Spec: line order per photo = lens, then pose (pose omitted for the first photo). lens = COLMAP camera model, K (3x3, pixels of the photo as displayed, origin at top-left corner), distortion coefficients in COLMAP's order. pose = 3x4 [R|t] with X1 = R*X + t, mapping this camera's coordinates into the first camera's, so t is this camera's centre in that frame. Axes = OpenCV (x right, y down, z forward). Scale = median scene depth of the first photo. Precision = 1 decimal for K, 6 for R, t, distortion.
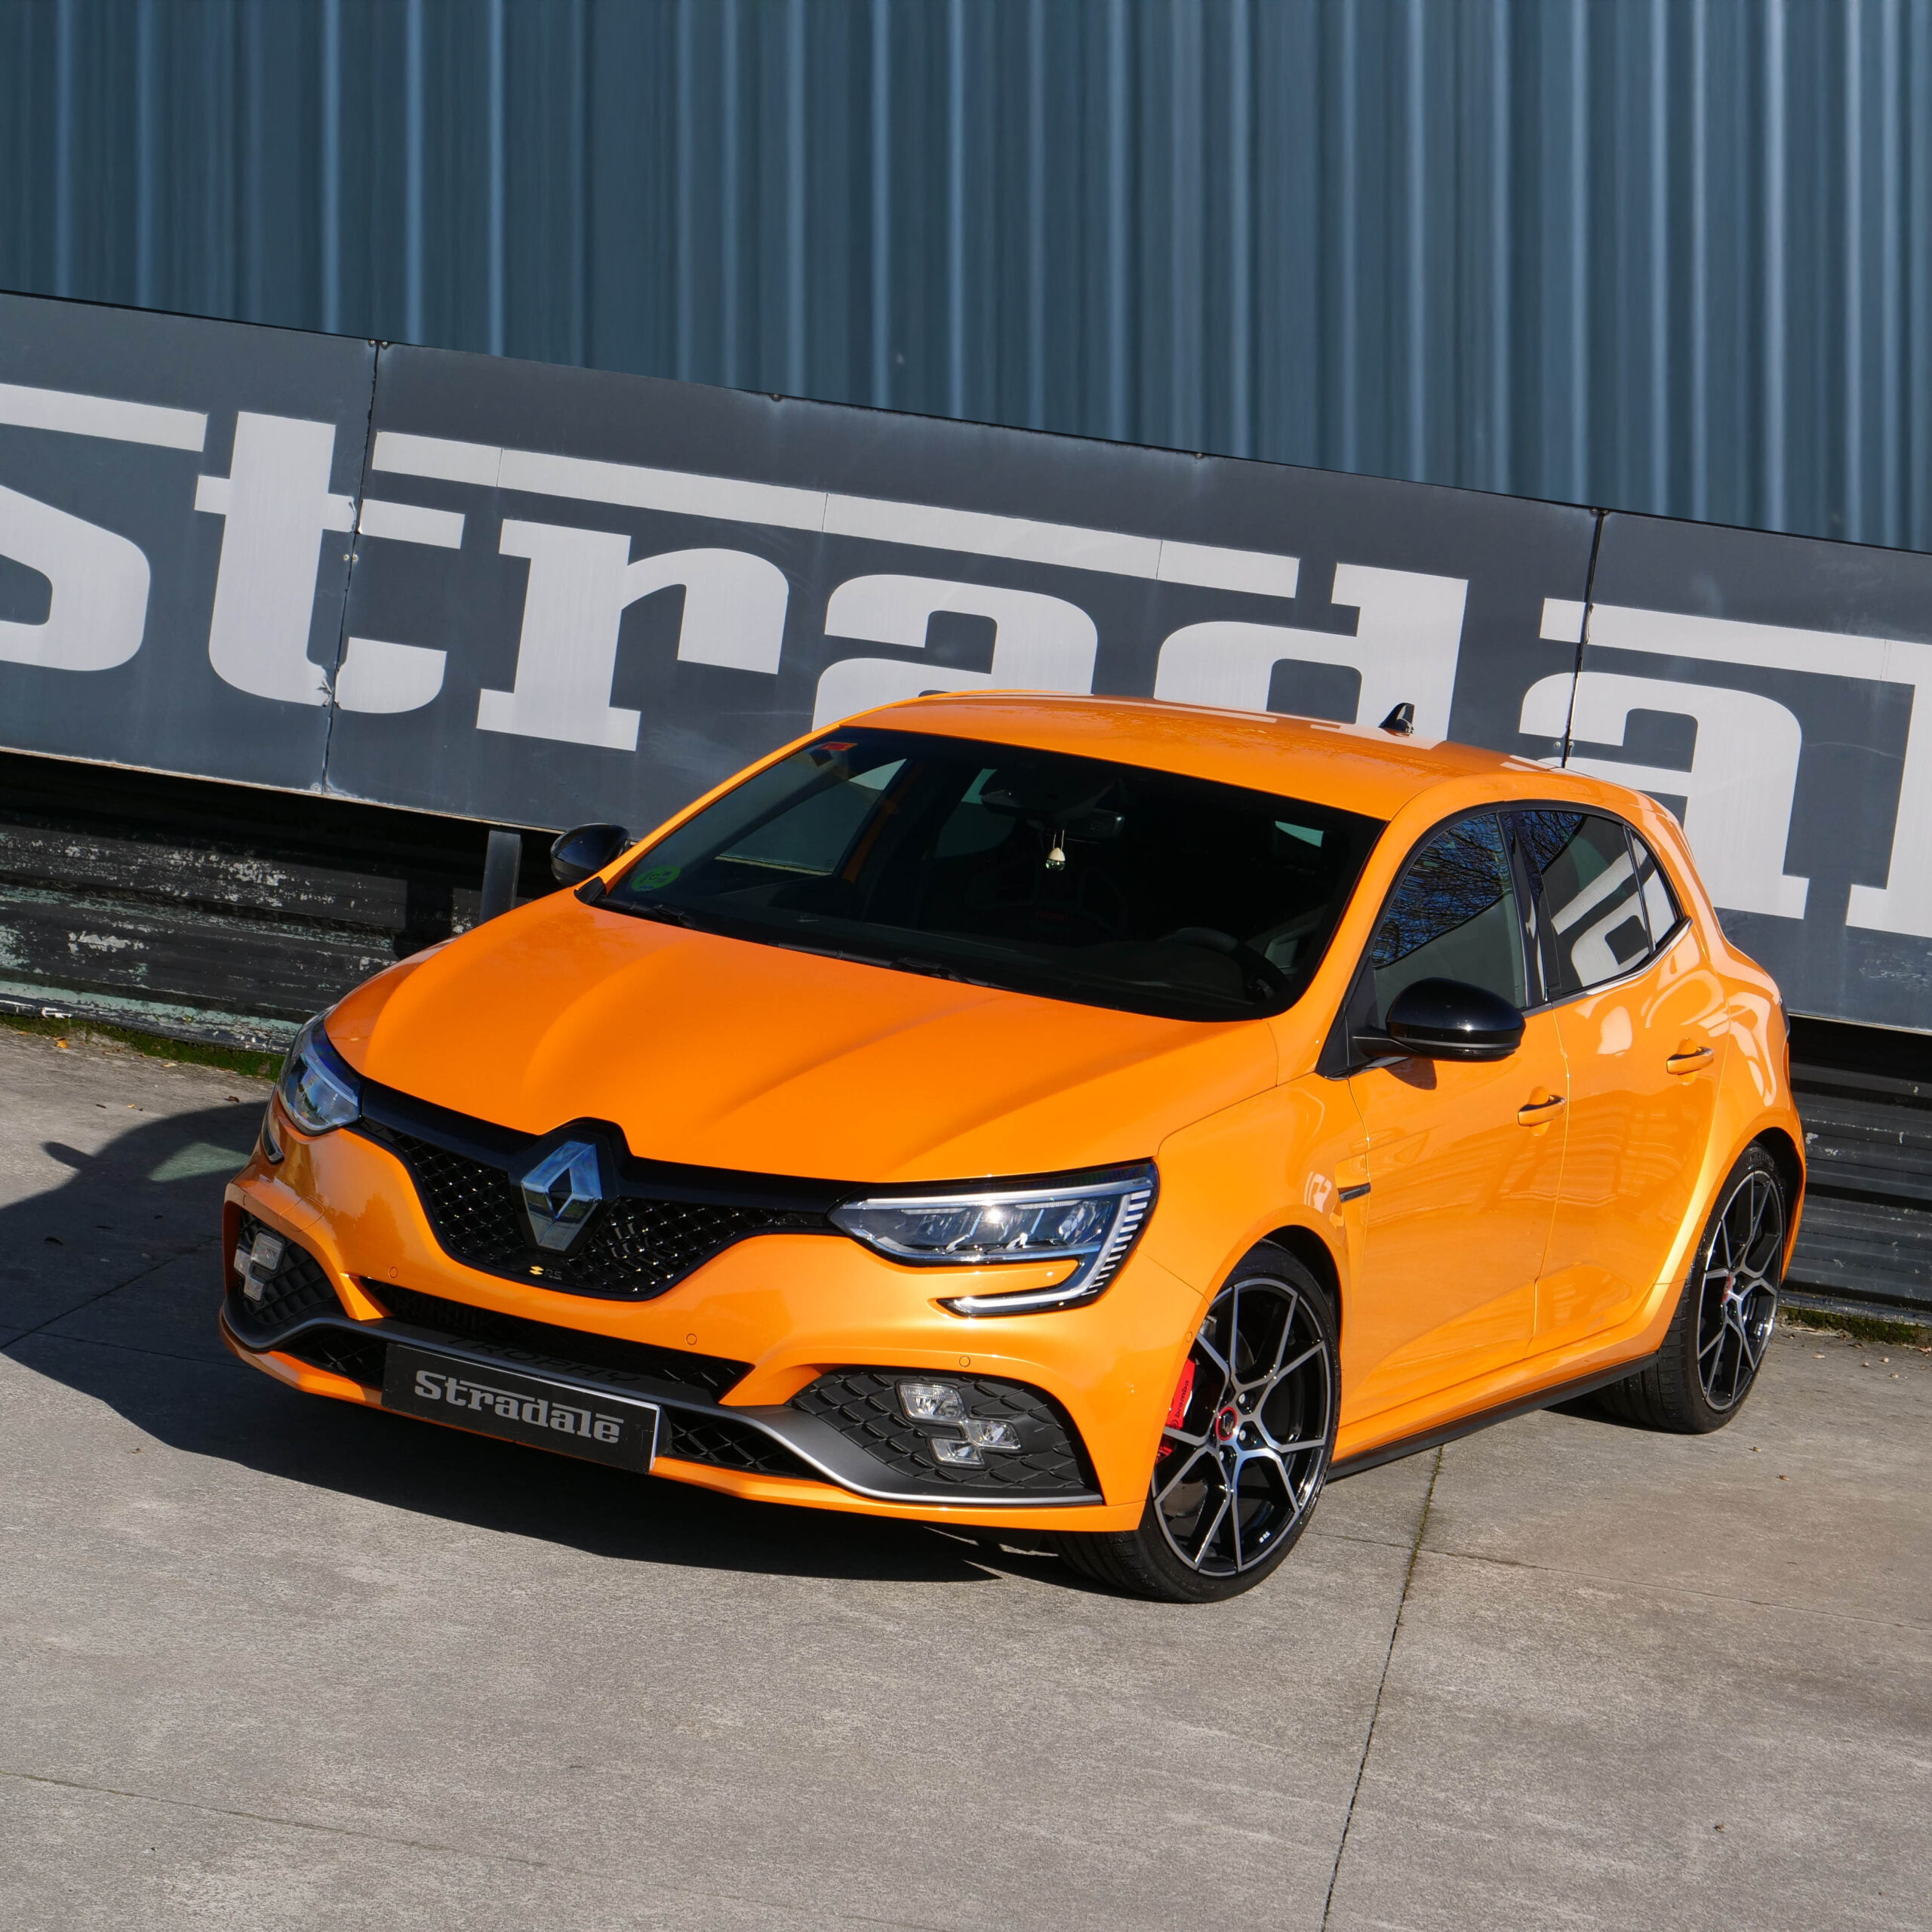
lens RADIAL K [[5886.1, 0, 946.4], [0, 5886.1, 1007.0], [0, 0, 1]] dist [0.031928, 0.000000]
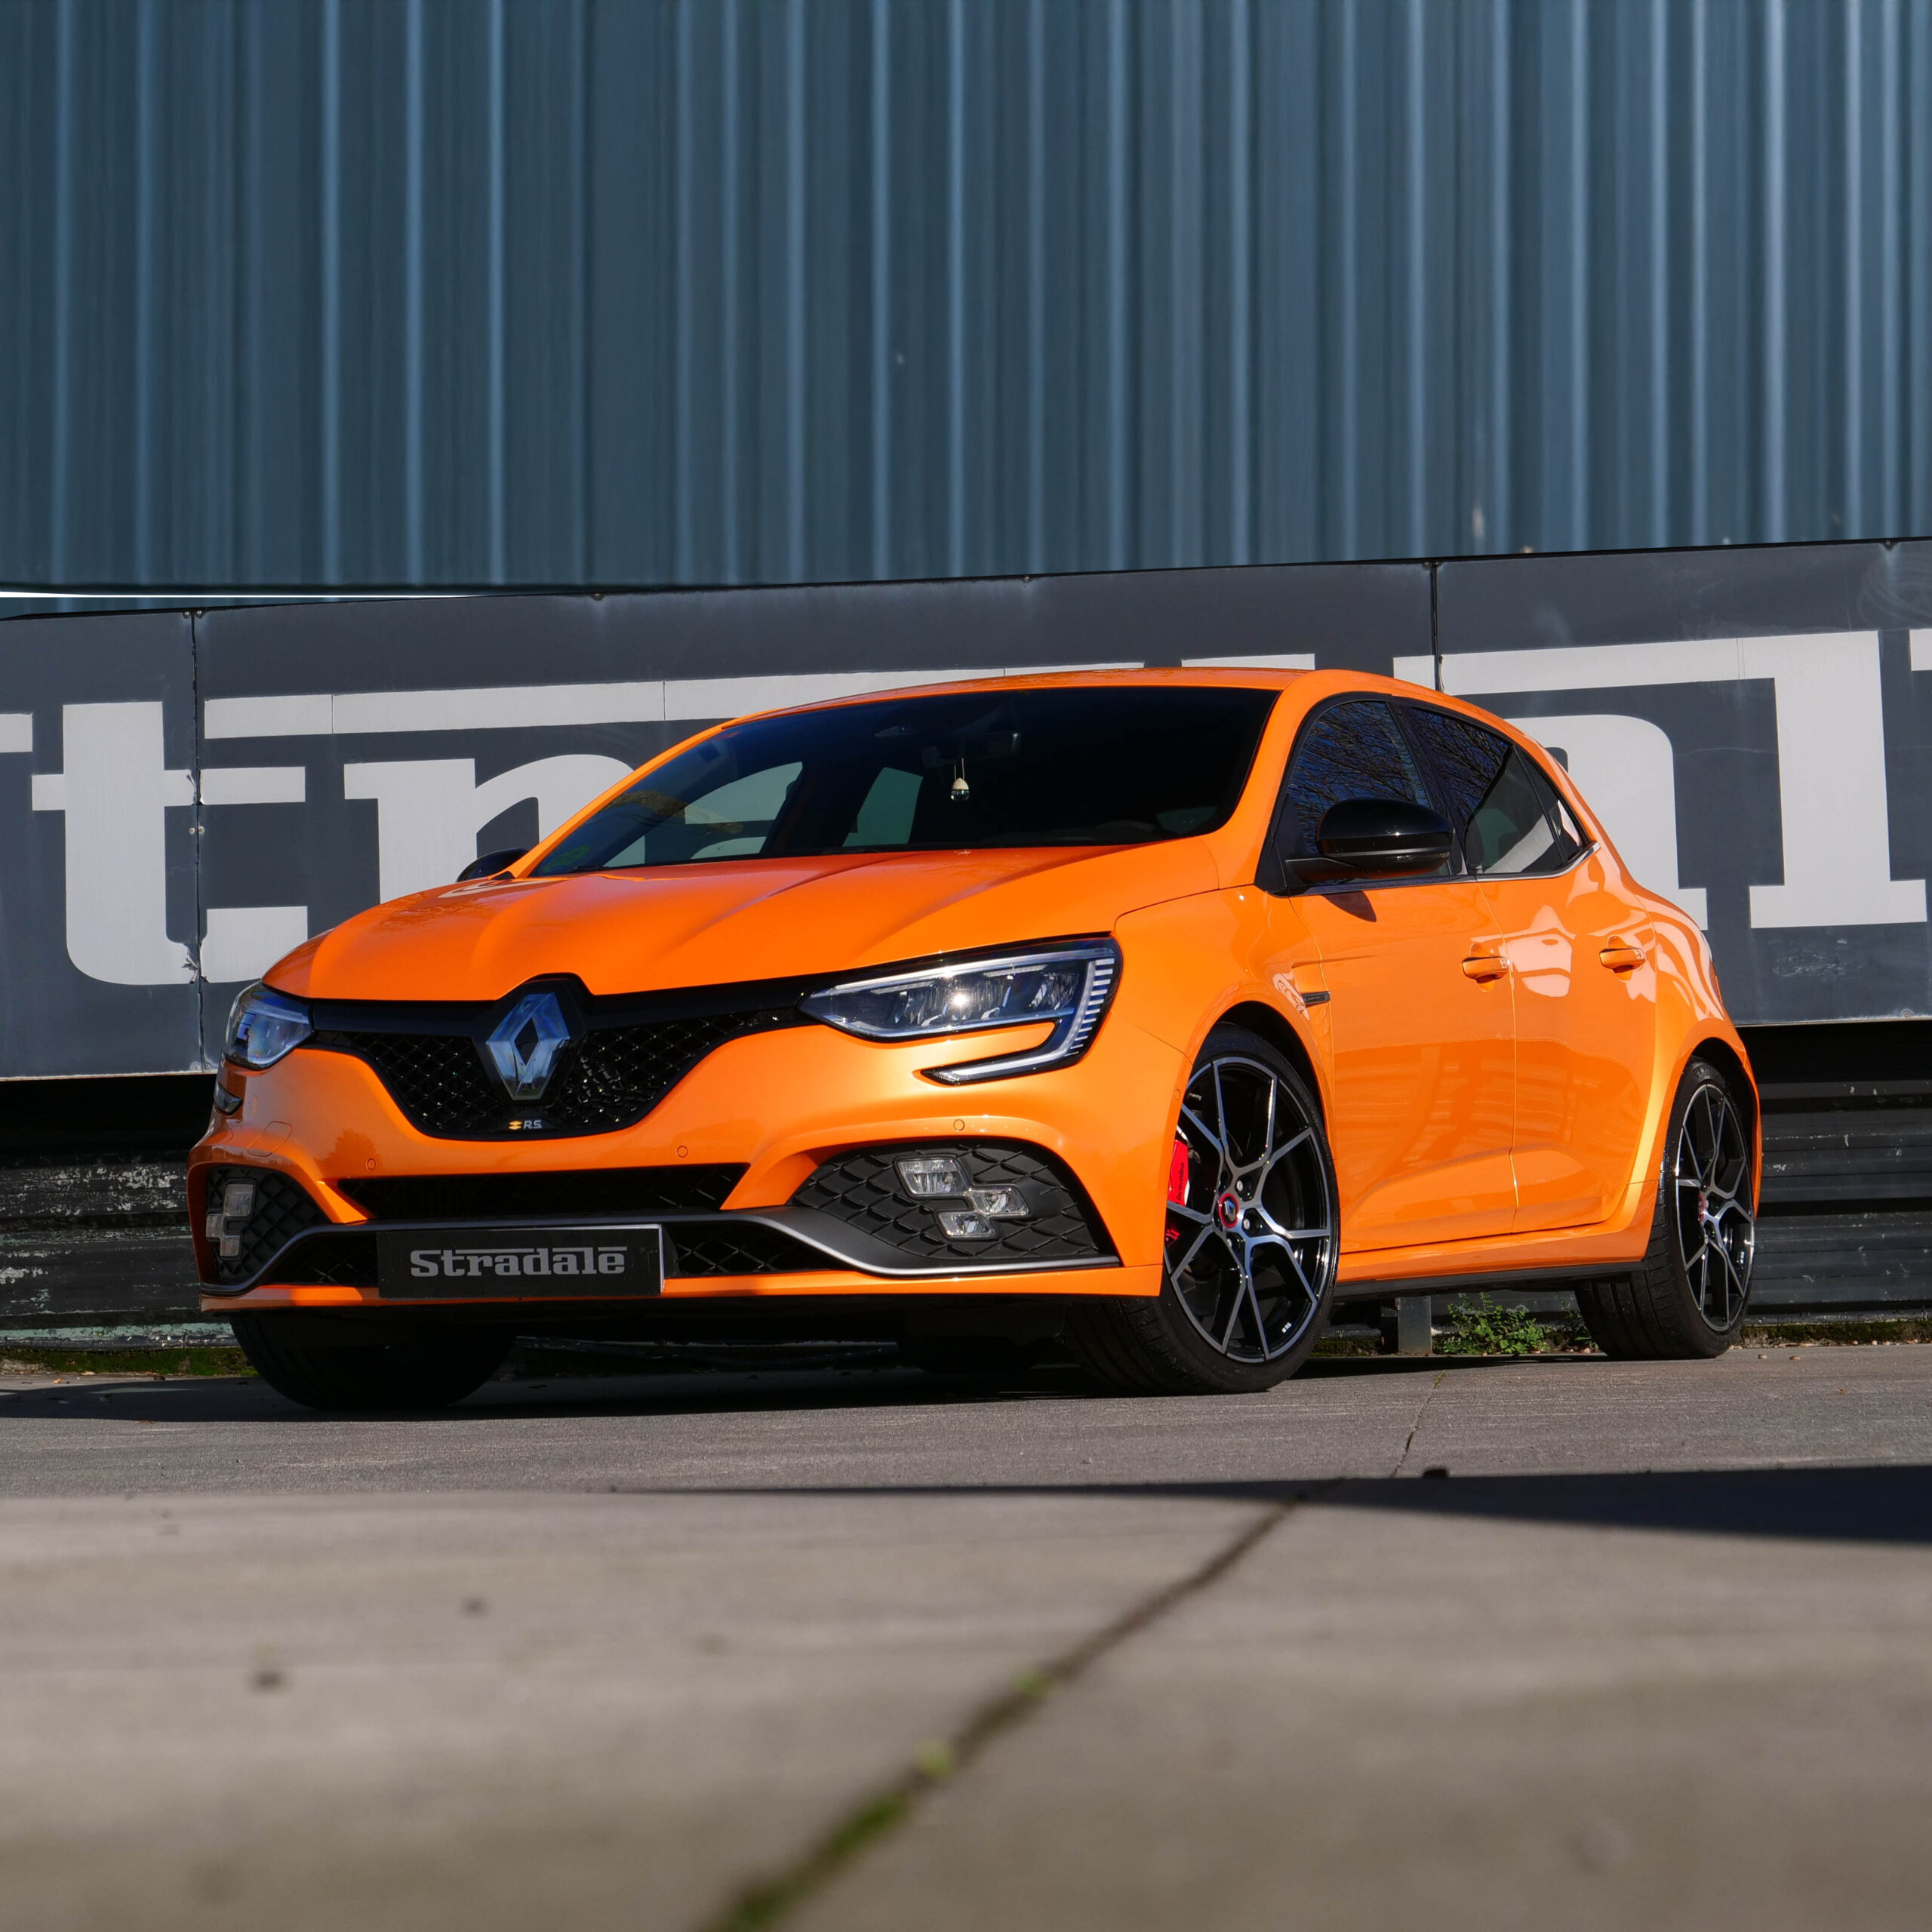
lens RADIAL K [[6138.3, 0, 941.1], [0, 6138.3, 968.5], [0, 0, 1]] dist [0.088299, 0.000000]
pose [[0.986094, -0.160287, 0.043900, -0.027632], [0.165309, 0.973184, -0.159957, 0.134478], [-0.017084, 0.164990, 0.986147, -0.014175]]
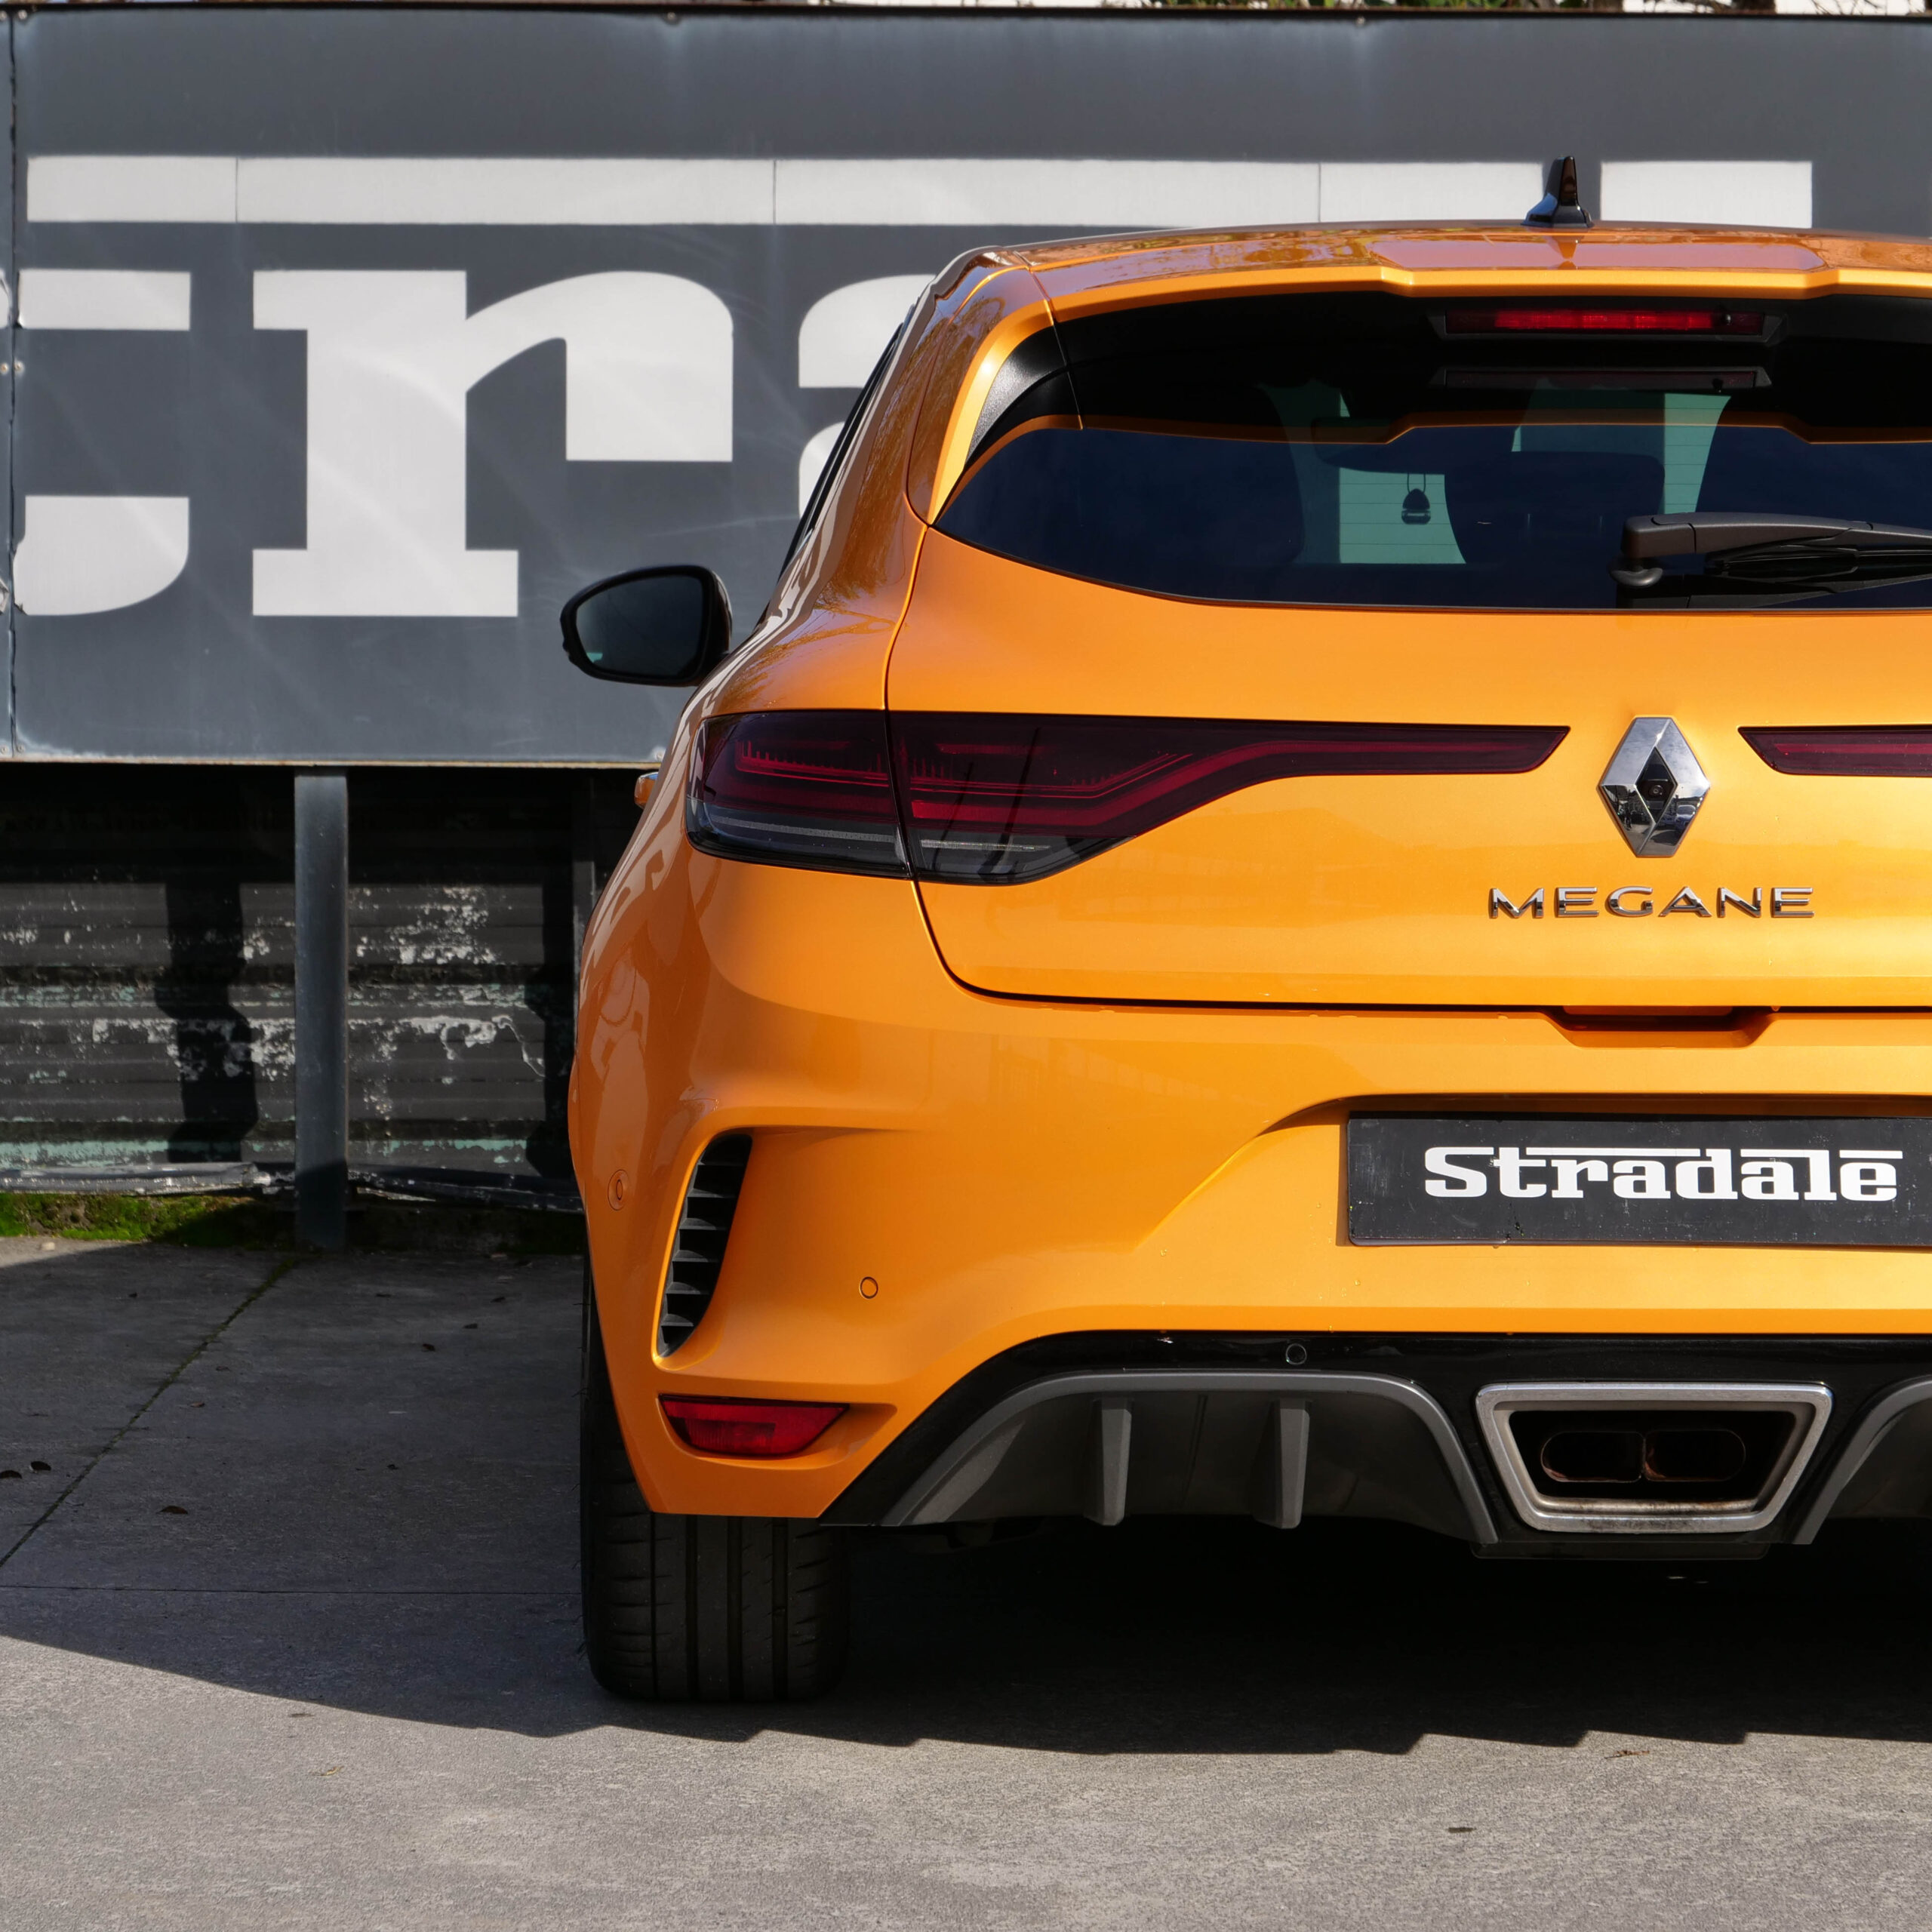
lens RADIAL K [[7081.3, 0, 901.9], [0, 7081.3, 988.3], [0, 0, 1]] dist [0.018984, 0.000000]
pose [[0.981771, -0.136946, 0.131802, -0.118824], [0.142672, 0.989152, -0.034983, 0.027562], [-0.125582, 0.053150, 0.990659, 0.264038]]
